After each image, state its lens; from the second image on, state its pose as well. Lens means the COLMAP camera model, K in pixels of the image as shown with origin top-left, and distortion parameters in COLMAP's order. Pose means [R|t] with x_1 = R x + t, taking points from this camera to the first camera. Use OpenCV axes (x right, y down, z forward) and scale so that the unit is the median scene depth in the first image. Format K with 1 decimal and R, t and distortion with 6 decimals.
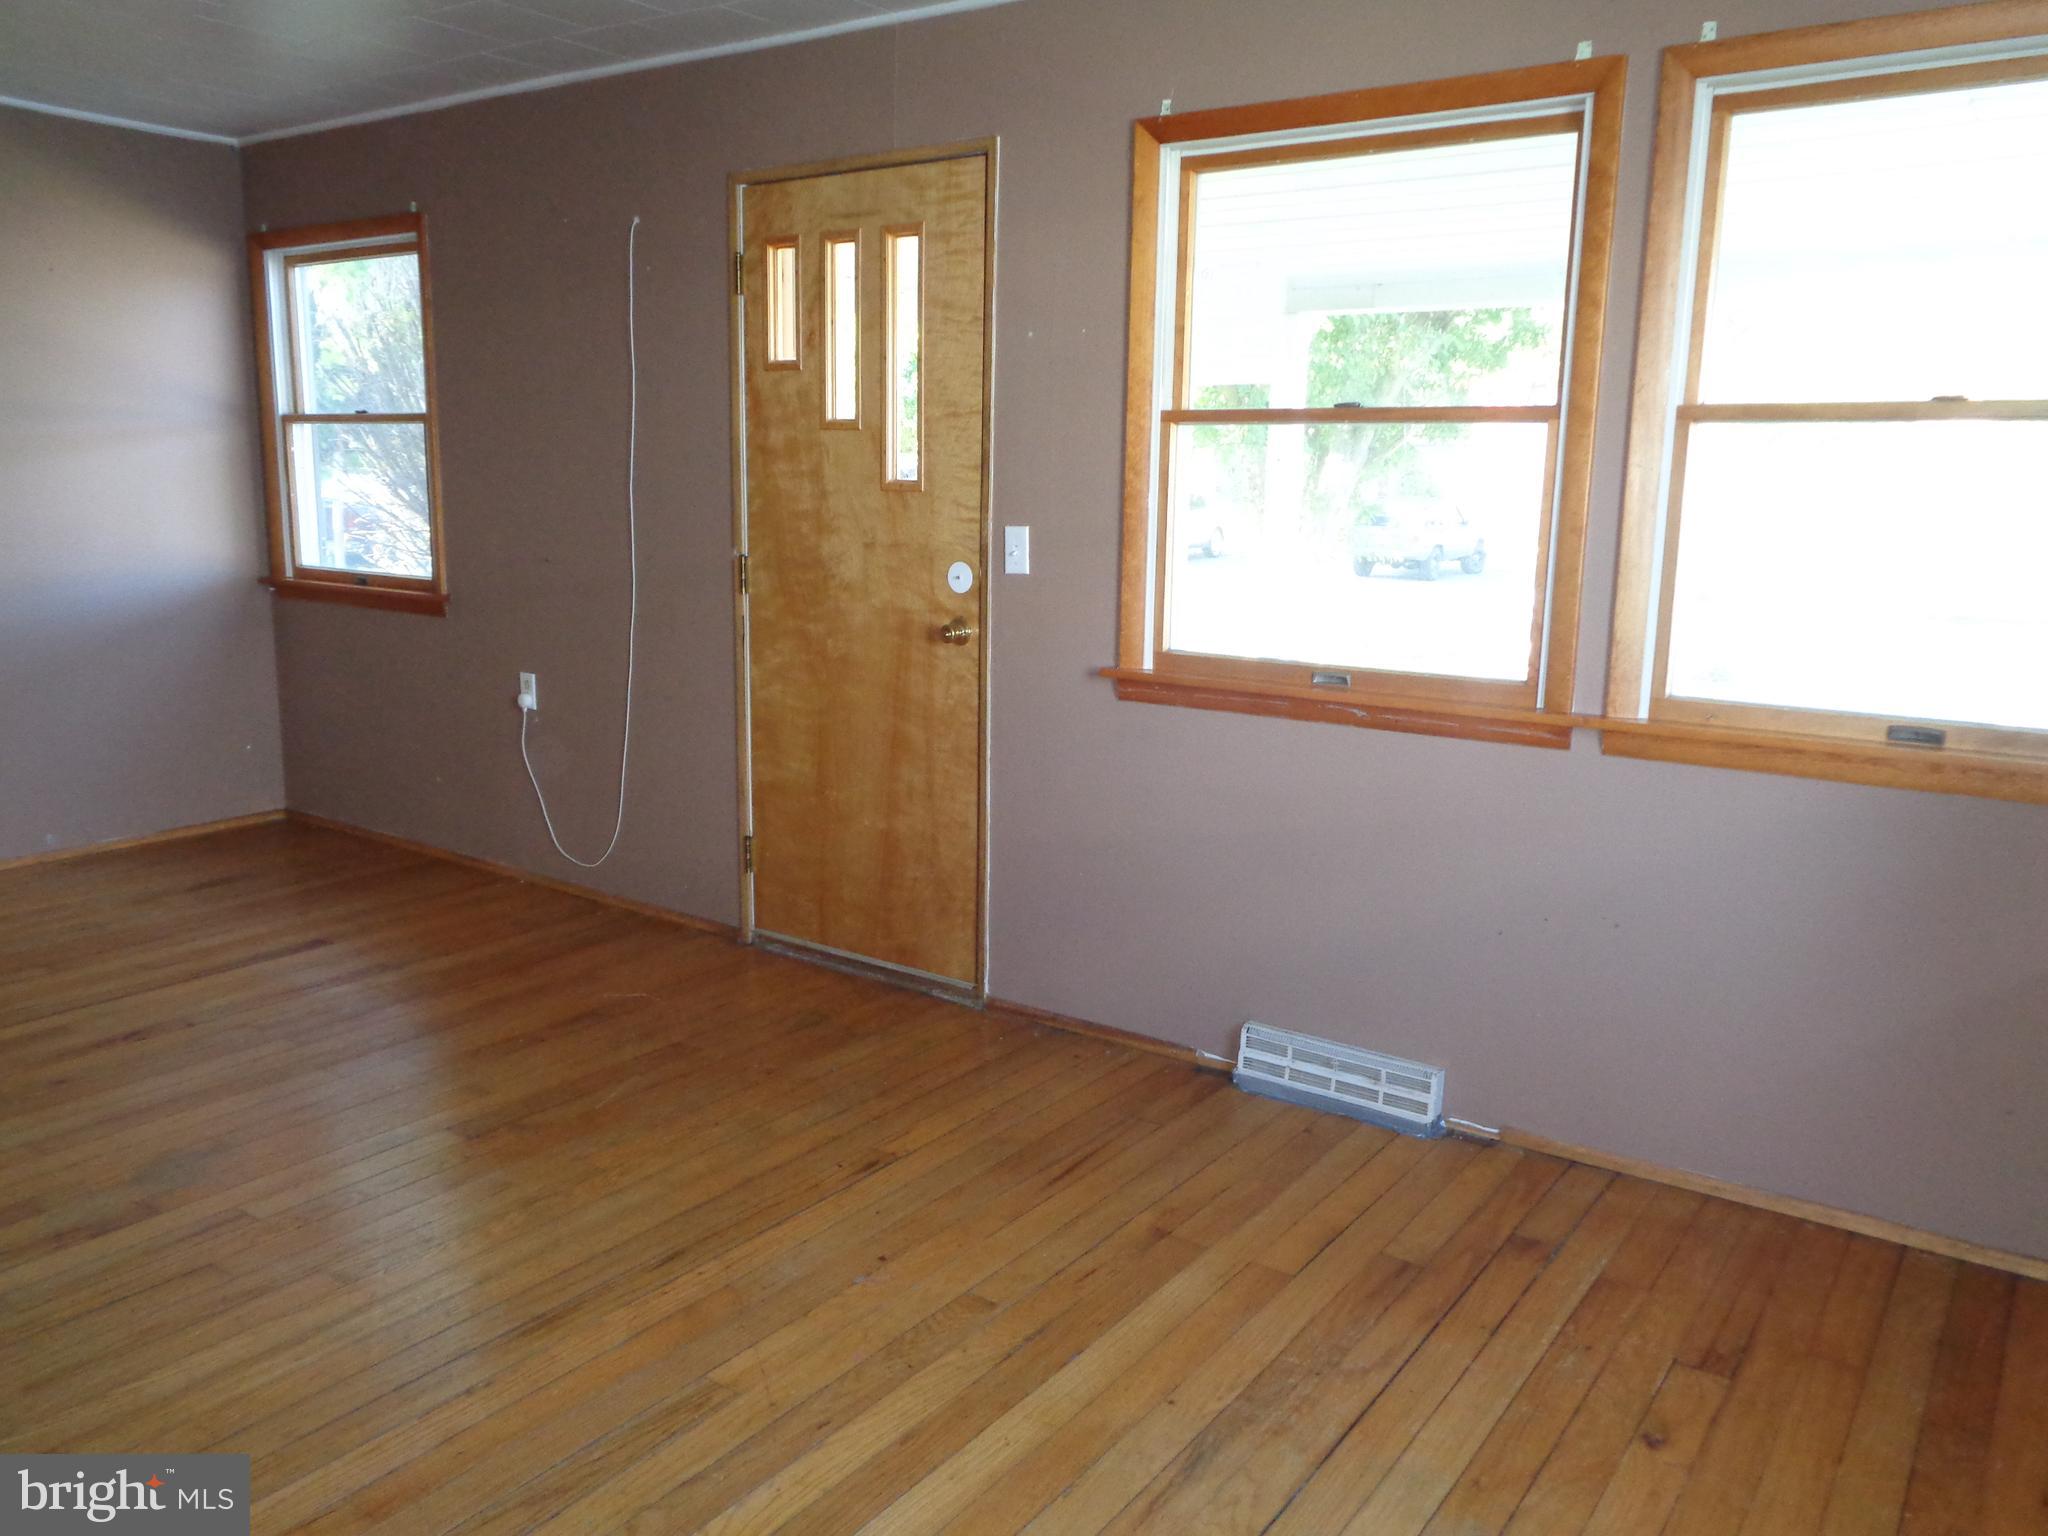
lens RADIAL K [[1542.7, 0, 1037.9], [0, 1542.7, 760.1], [0, 0, 1]] dist [0.004540, 0.008686]
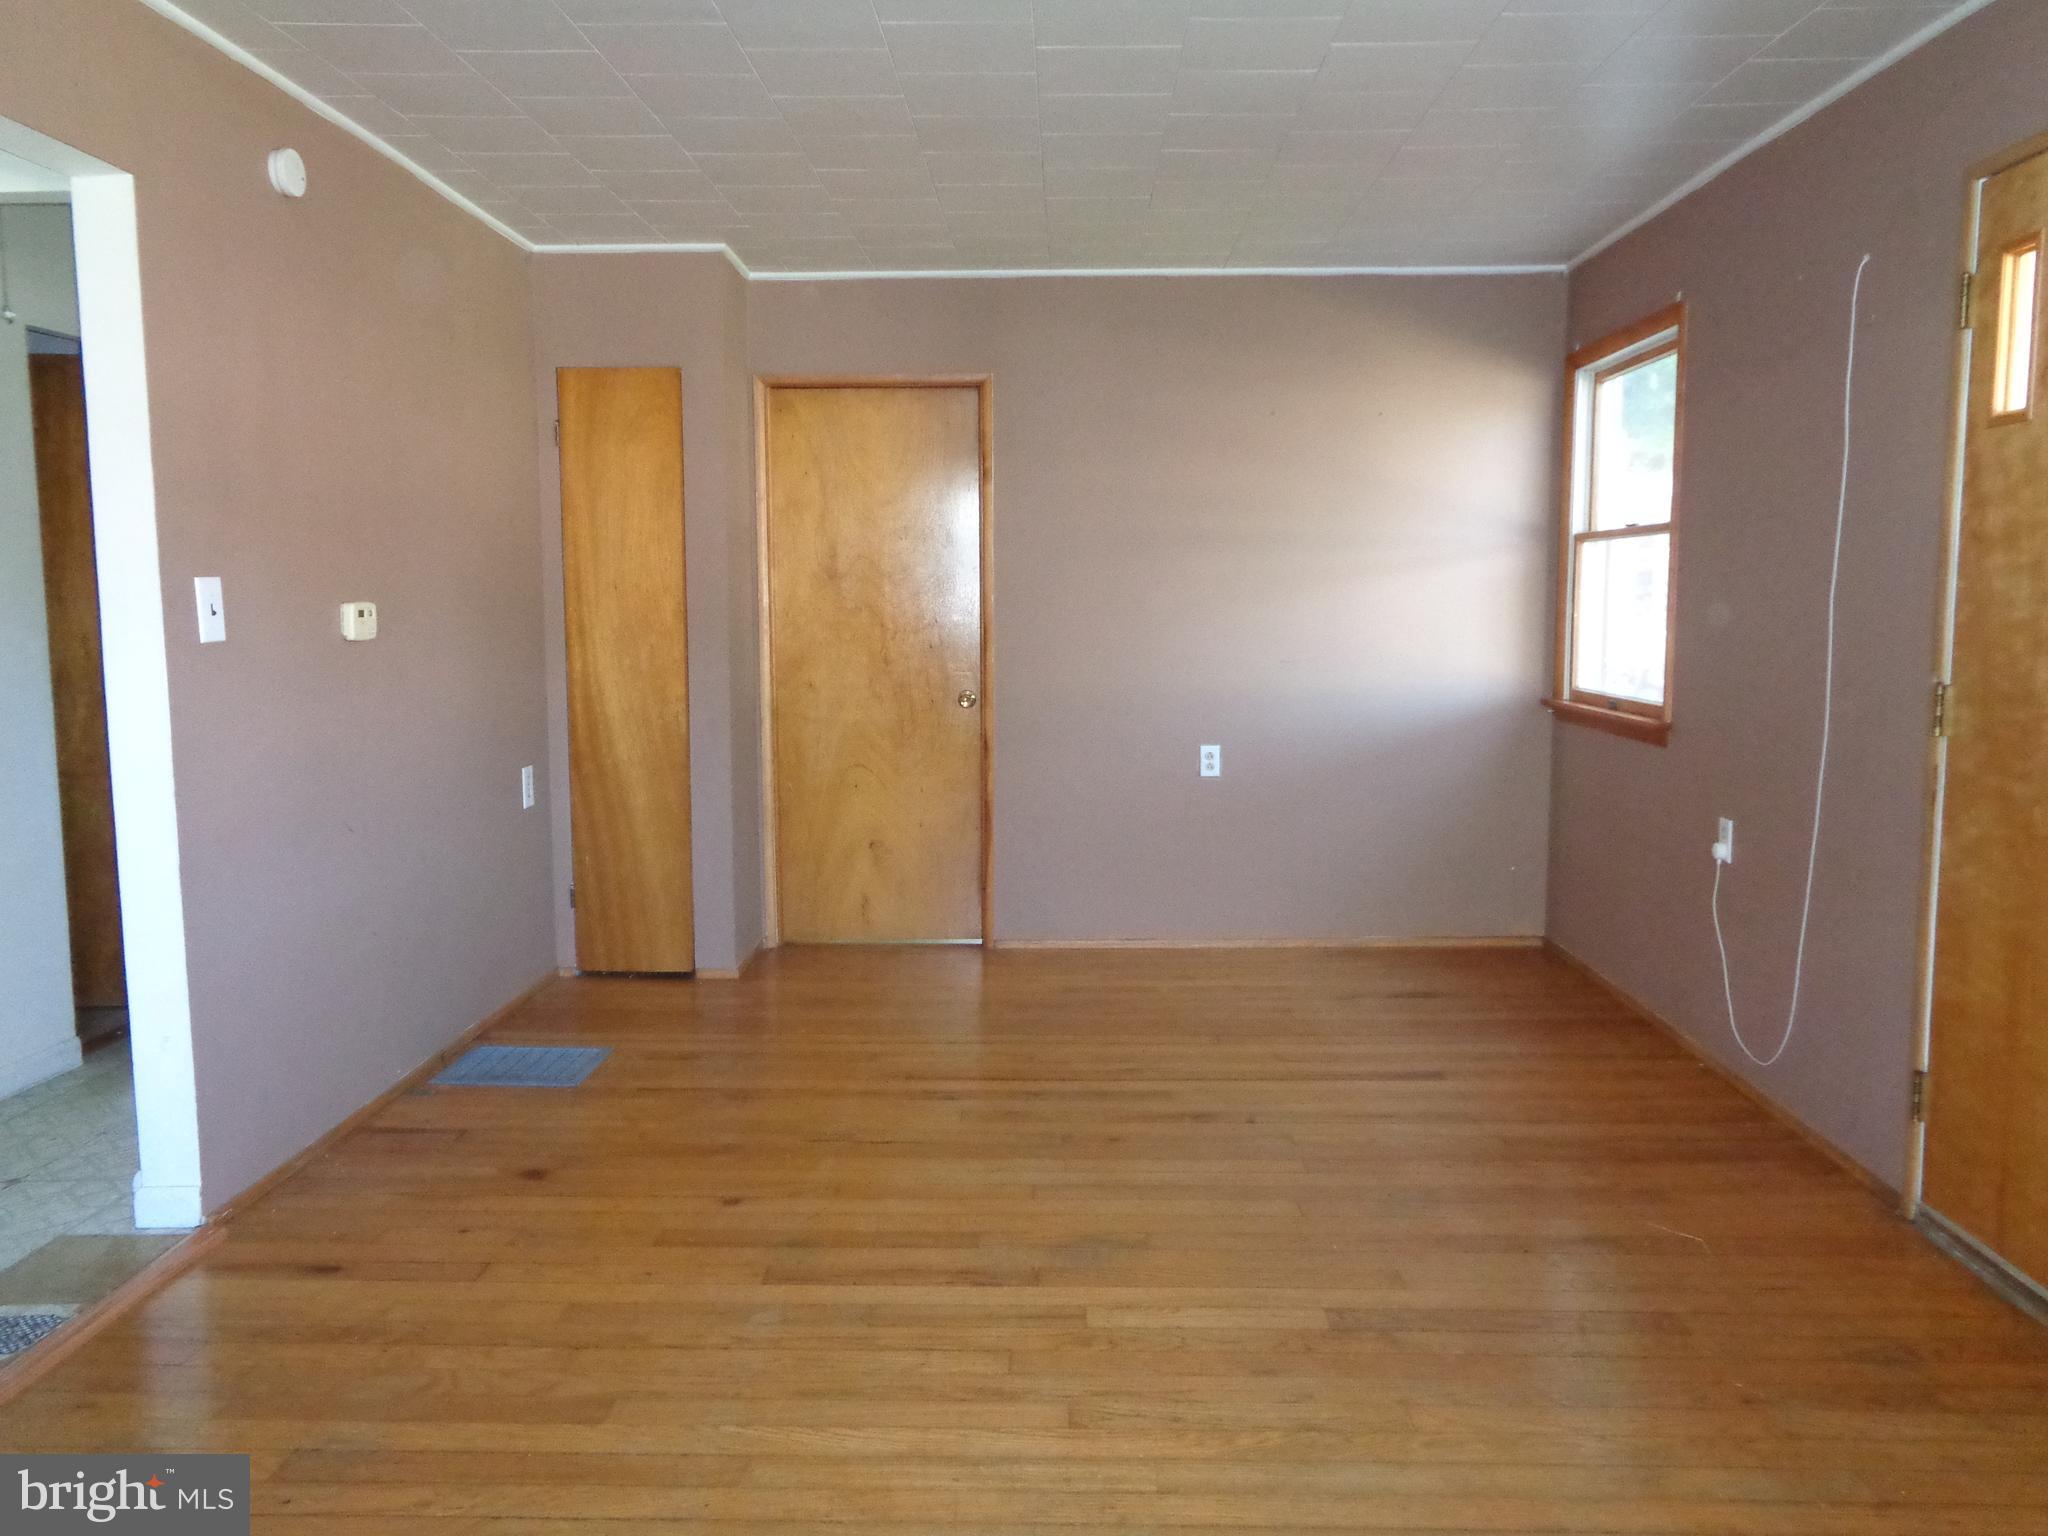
lens RADIAL K [[1542.7, 0, 1037.9], [0, 1542.7, 760.1], [0, 0, 1]] dist [0.004540, 0.008686]
pose [[0.560423, 0.067810, -0.825426, 0.173258], [-0.140347, 0.990004, -0.013958, -0.027218], [0.816229, 0.123668, 0.564338, 0.246925]]
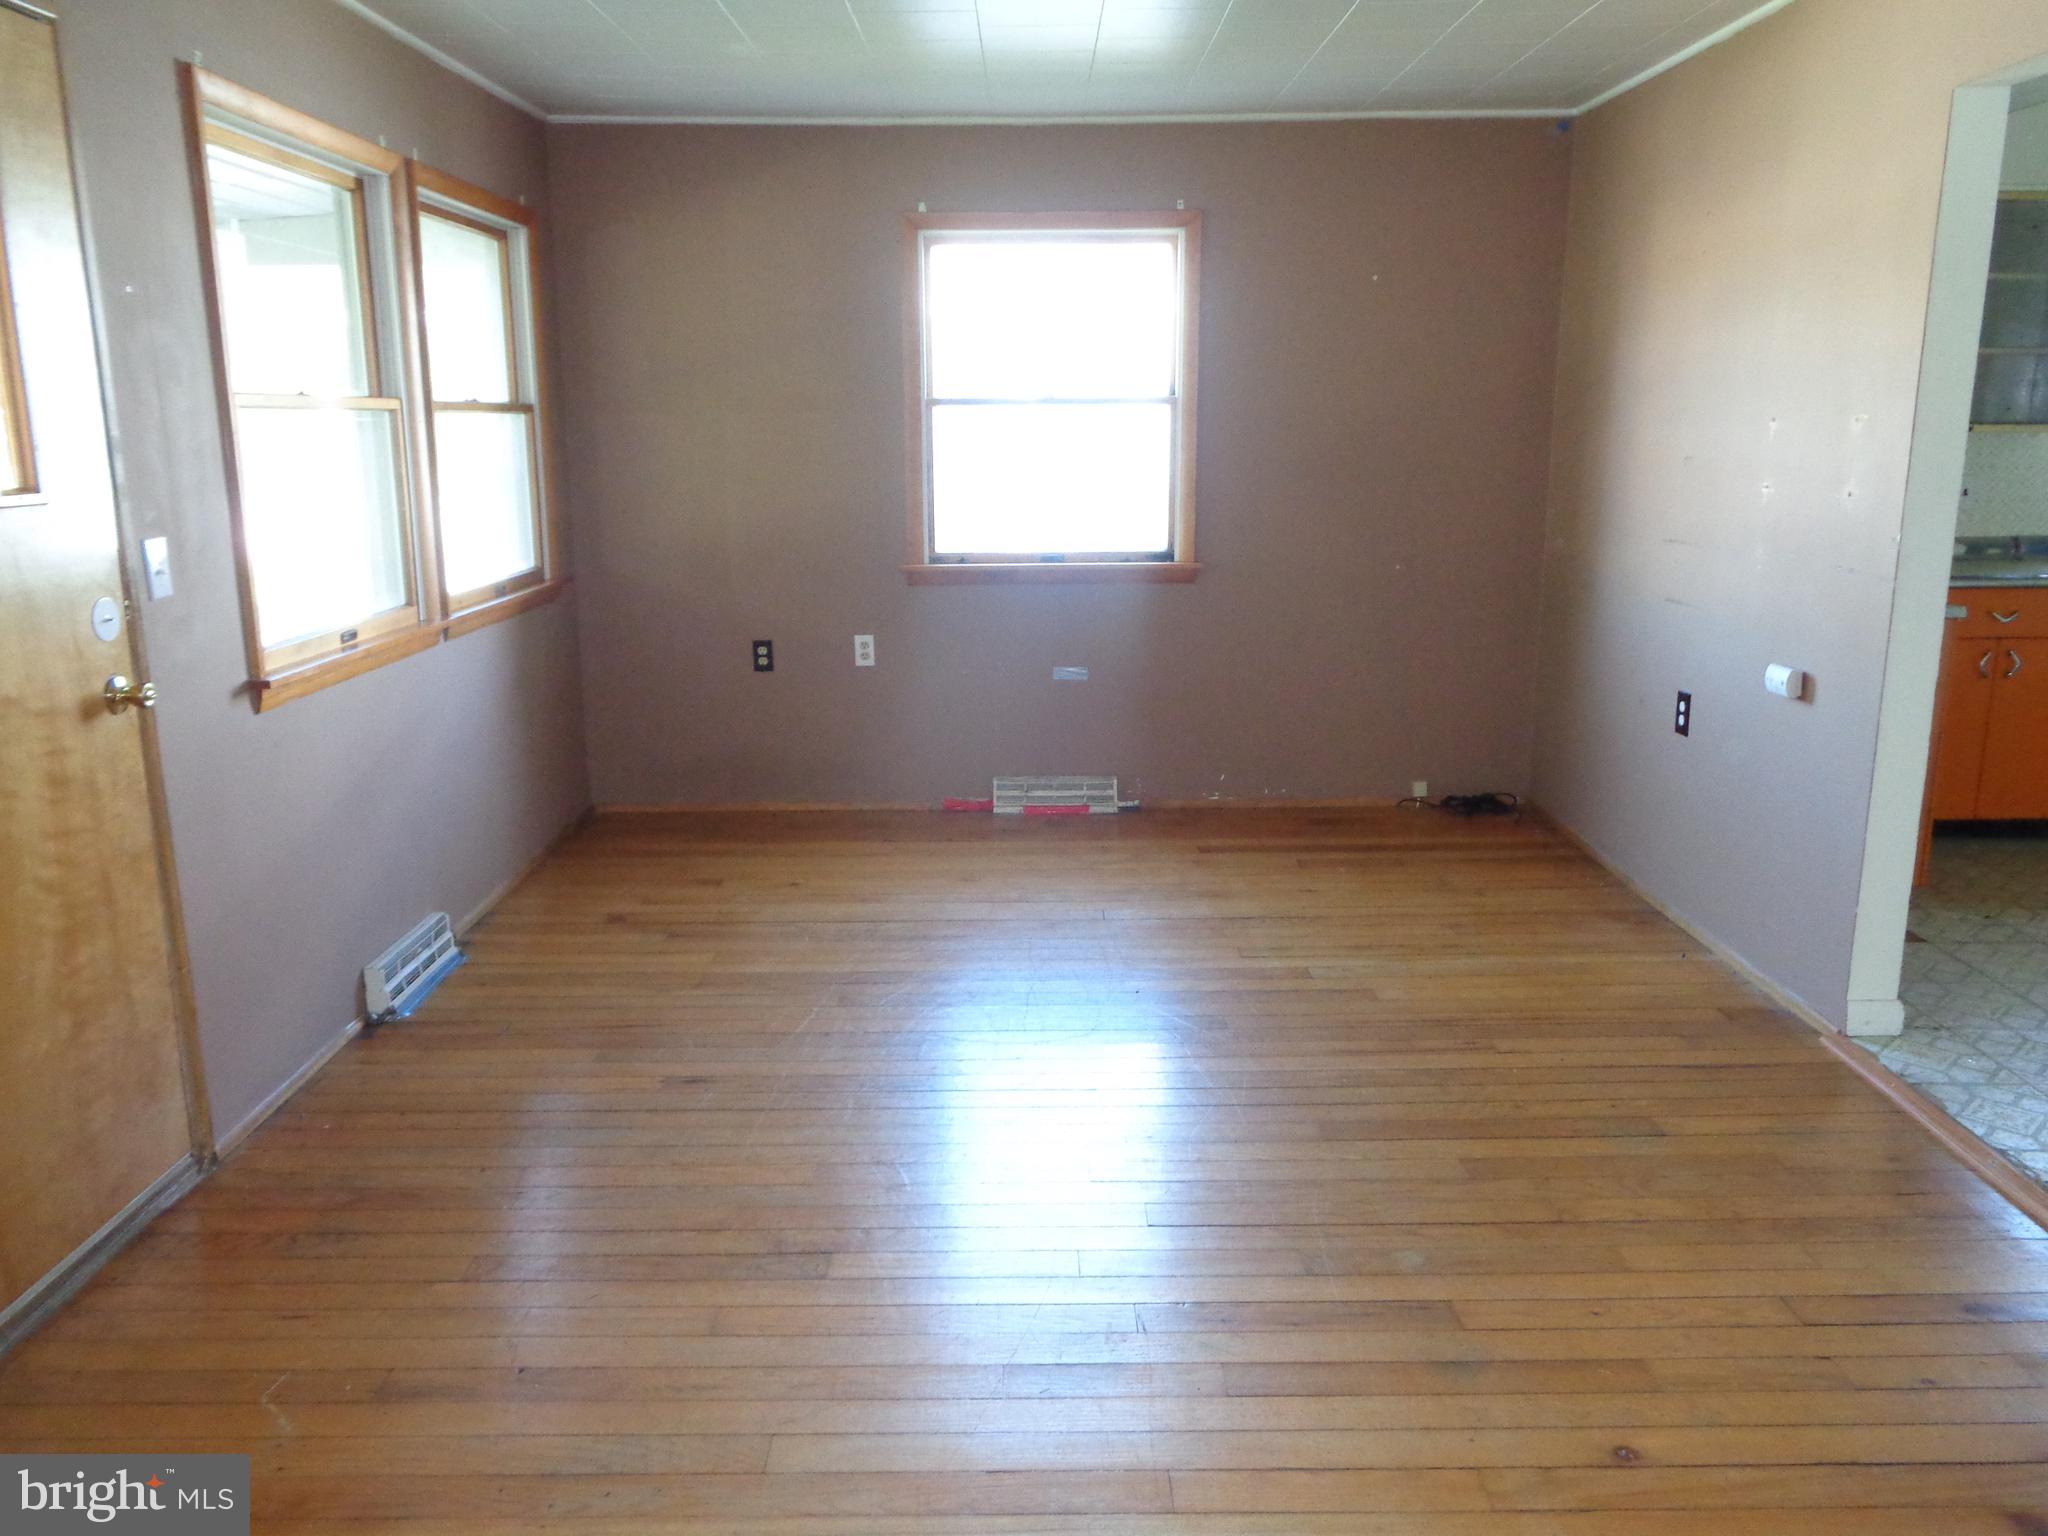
lens RADIAL K [[1539.6, 0, 1038.1], [0, 1539.6, 756.6], [0, 0, 1]] dist [0.003170, 0.005534]
pose [[-0.573317, -0.190813, 0.796805, -0.794884], [0.143610, 0.934046, 0.327009, -0.208545], [-0.806650, 0.301909, -0.508101, 0.934389]]
